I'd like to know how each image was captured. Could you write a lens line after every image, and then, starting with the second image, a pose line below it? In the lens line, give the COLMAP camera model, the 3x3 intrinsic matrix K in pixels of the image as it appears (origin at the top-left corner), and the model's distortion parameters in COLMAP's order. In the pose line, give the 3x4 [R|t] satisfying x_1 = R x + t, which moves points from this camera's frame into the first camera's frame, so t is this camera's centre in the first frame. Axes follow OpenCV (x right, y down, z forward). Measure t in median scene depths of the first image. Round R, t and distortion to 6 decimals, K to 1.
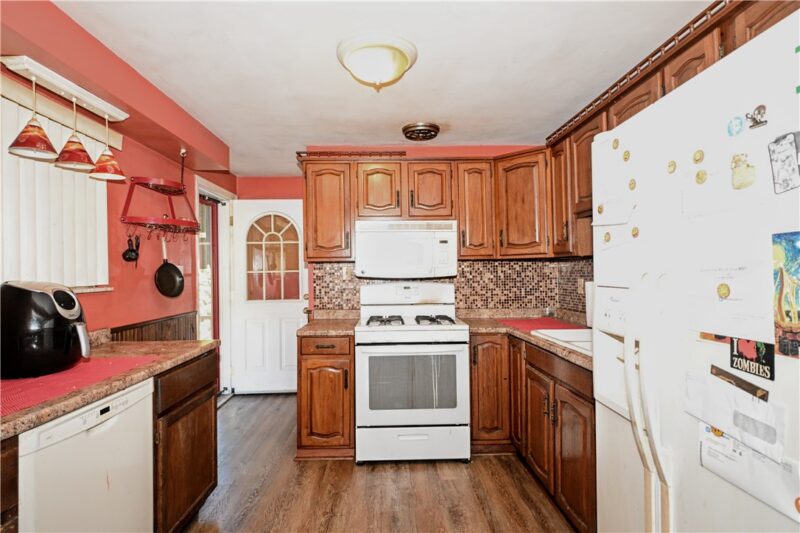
lens RADIAL K [[404.8, 0, 400.0], [0, 404.8, 266.5], [0, 0, 1]] dist [-0.001817, -0.000289]
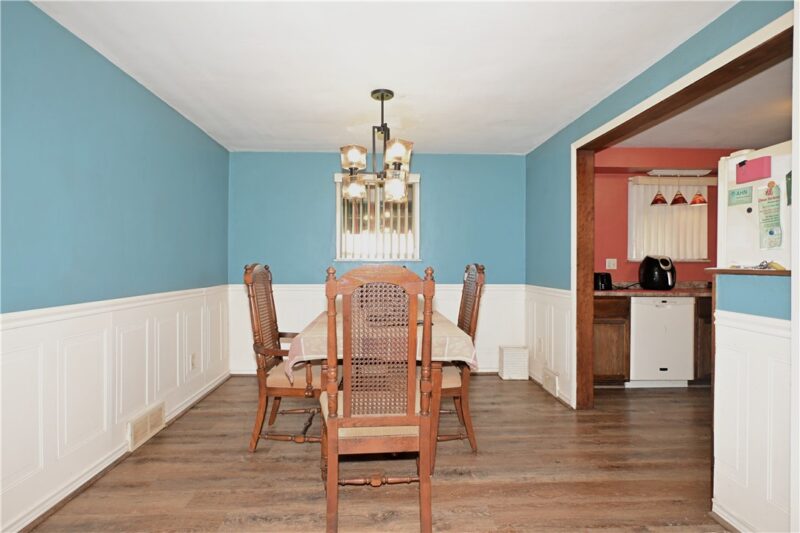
lens RADIAL K [[389.9, 0, 397.3], [0, 389.9, 263.1], [0, 0, 1]] dist [-0.005200, -0.000661]
pose [[0.004034, 0.016788, -0.999851, 1.595853], [0.008117, 0.999826, 0.016820, 0.032159], [0.999959, -0.008184, 0.003897, -0.685120]]
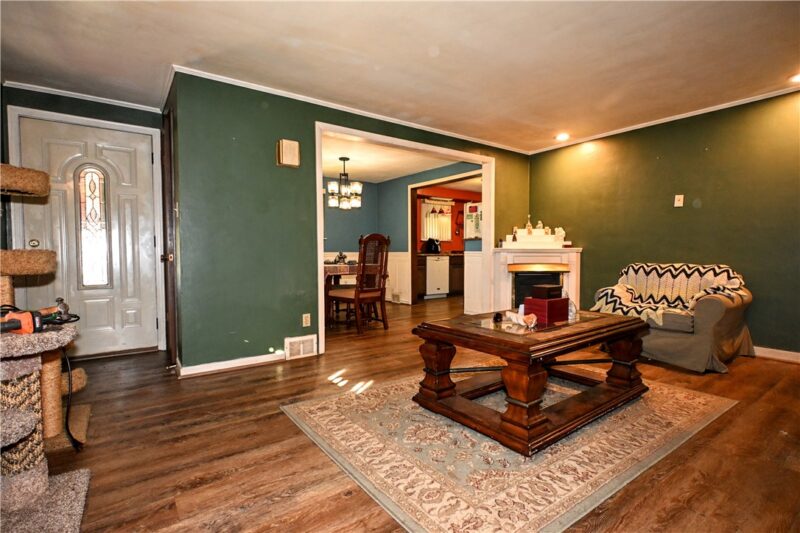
lens RADIAL K [[389.9, 0, 397.3], [0, 389.9, 263.1], [0, 0, 1]] dist [-0.005200, -0.000661]
pose [[0.563868, 0.035653, -0.825095, 3.176758], [0.005886, 0.998869, 0.047184, 0.128420], [0.825844, -0.031462, 0.563021, -2.379849]]
